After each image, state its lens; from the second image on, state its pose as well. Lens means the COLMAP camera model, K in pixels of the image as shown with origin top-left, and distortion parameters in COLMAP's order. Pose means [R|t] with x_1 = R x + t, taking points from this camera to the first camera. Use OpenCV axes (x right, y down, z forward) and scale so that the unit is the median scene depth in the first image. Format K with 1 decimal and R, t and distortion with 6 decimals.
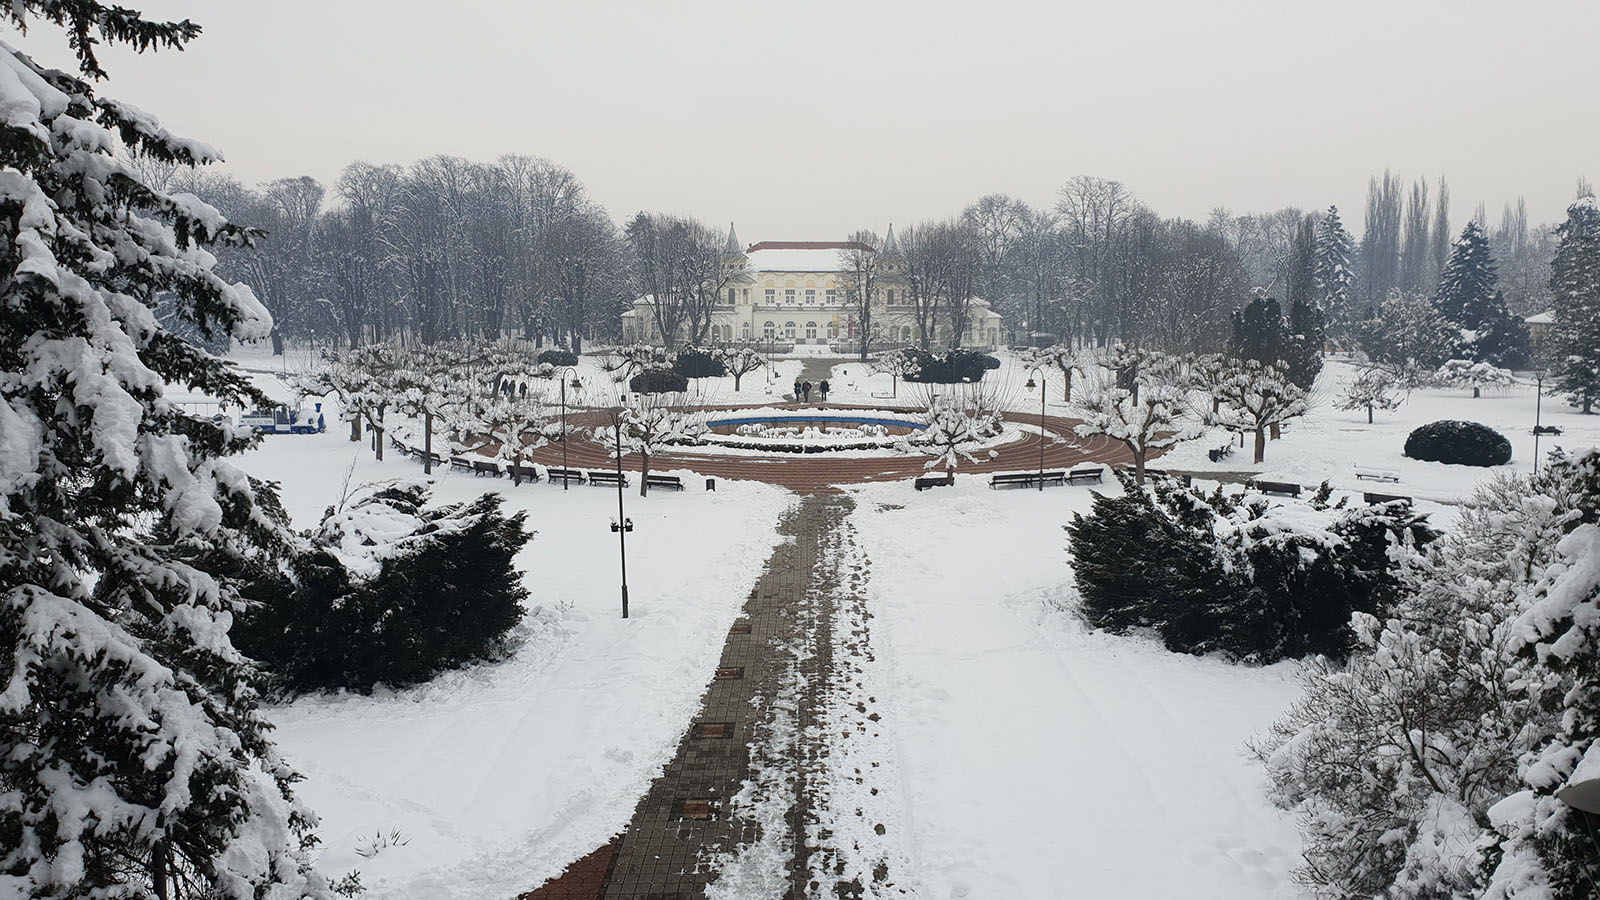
lens RADIAL K [[1425.5, 0, 800.0], [0, 1425.5, 450.0], [0, 0, 1]] dist [0.142023, -0.004591]
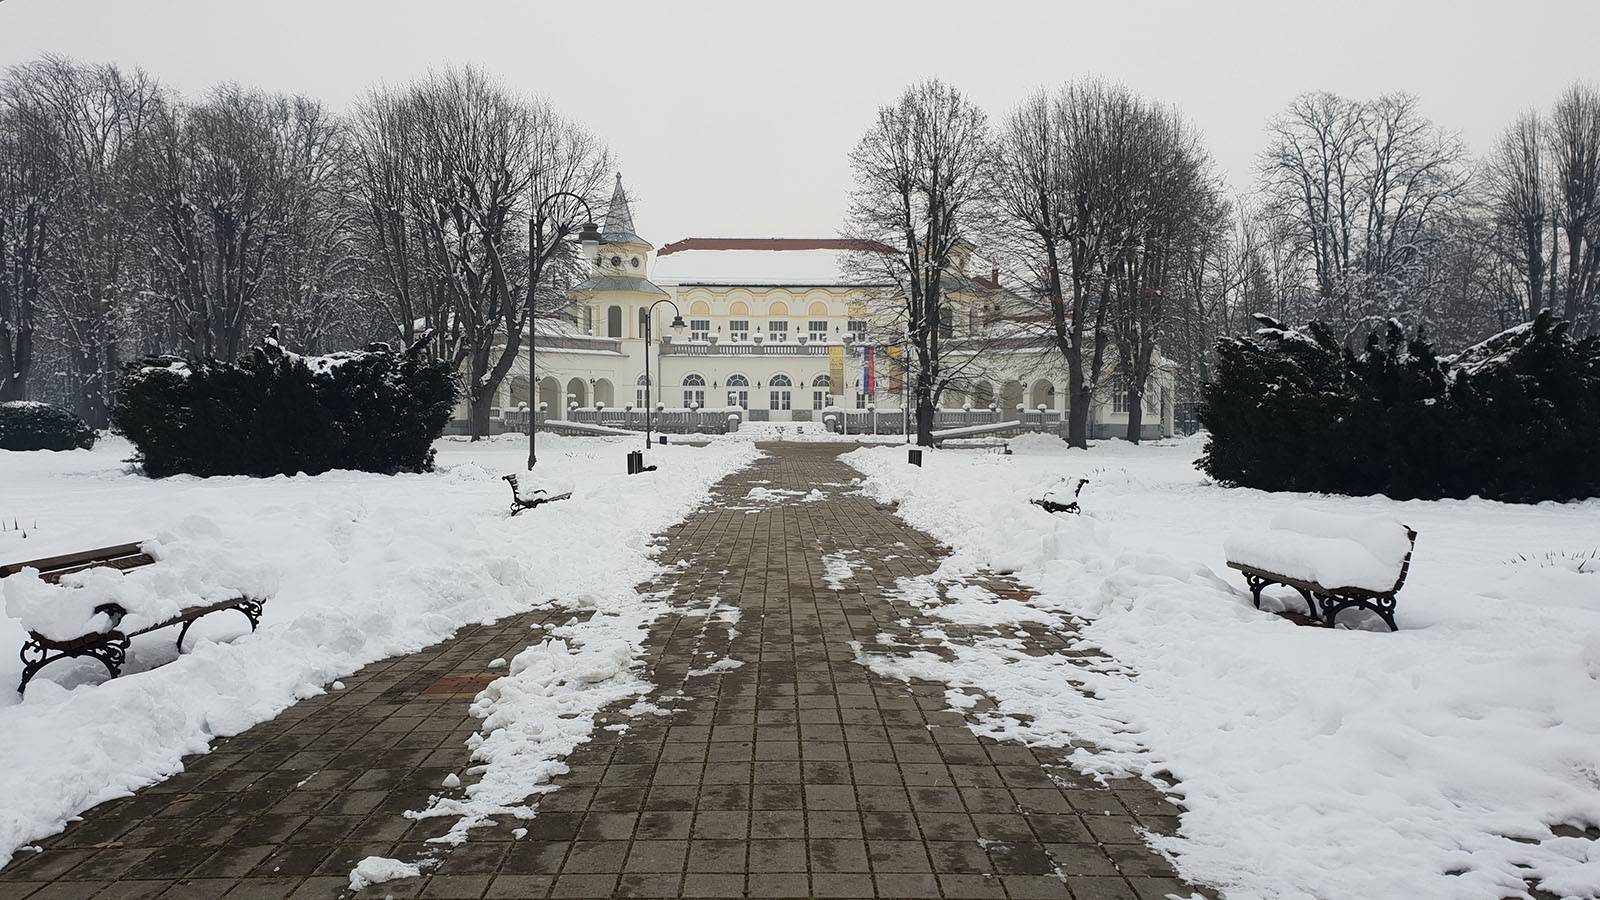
lens RADIAL K [[1425.5, 0, 800.0], [0, 1425.5, 450.0], [0, 0, 1]] dist [0.142023, -0.004591]
pose [[0.999740, 0.001773, 0.022719, 0.003597], [0.000159, 0.996403, -0.084736, -0.023576], [-0.022787, 0.084717, 0.996144, 0.520663]]
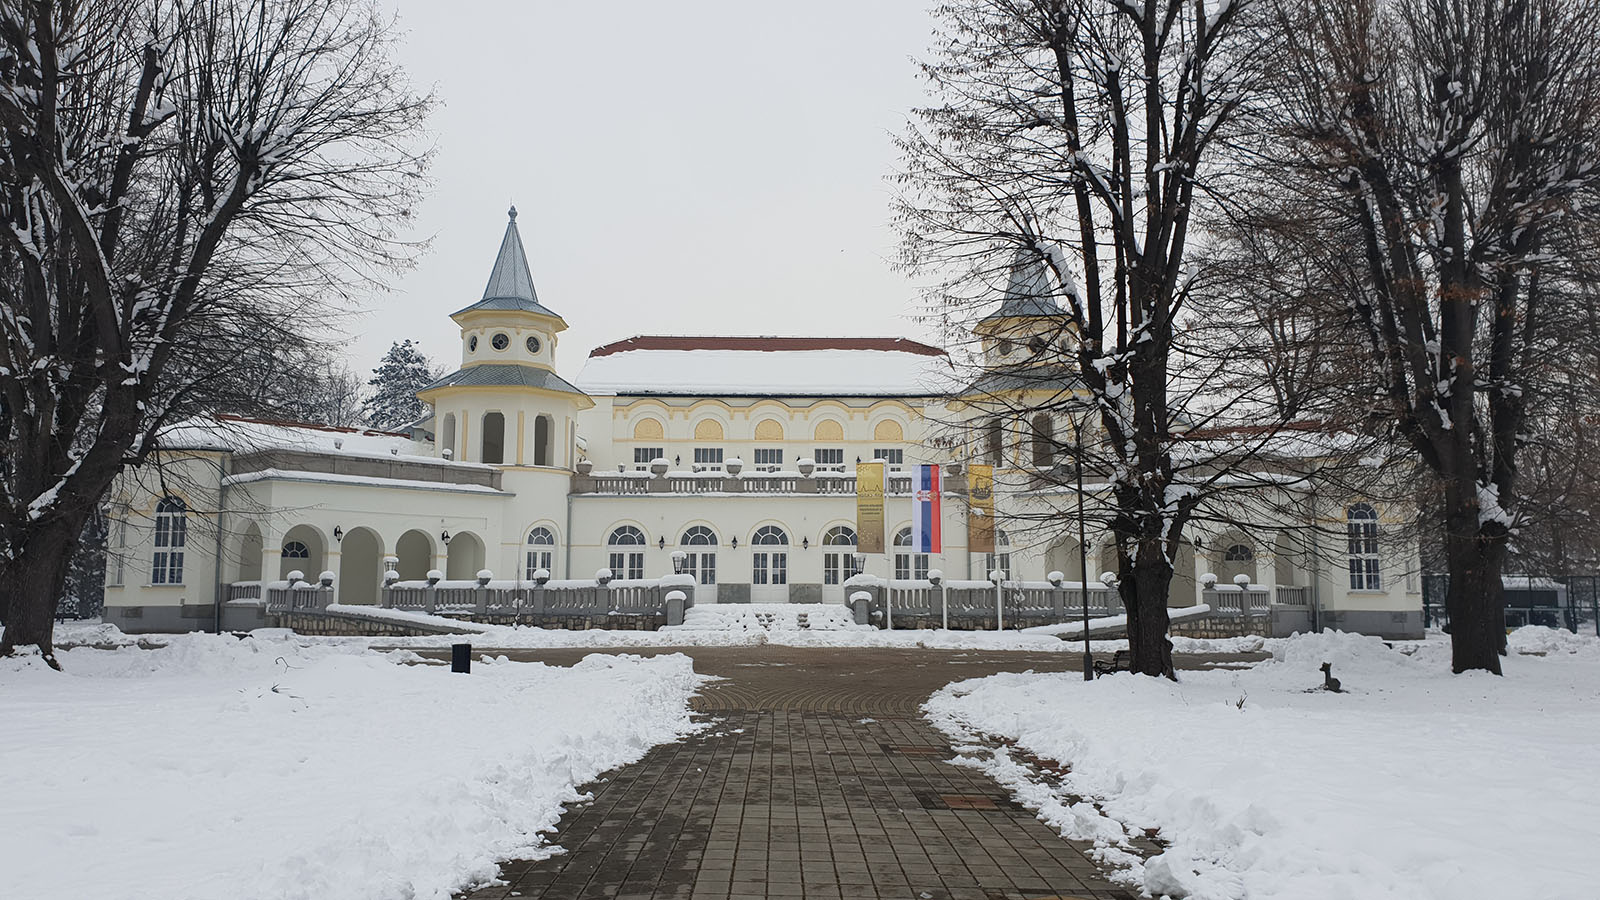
lens RADIAL K [[1425.5, 0, 800.0], [0, 1425.5, 450.0], [0, 0, 1]] dist [0.142023, -0.004591]
pose [[0.999748, 0.002689, 0.022309, 0.007567], [0.002041, 0.977844, -0.209325, -0.044109], [-0.022378, 0.209318, 0.977592, 0.712616]]
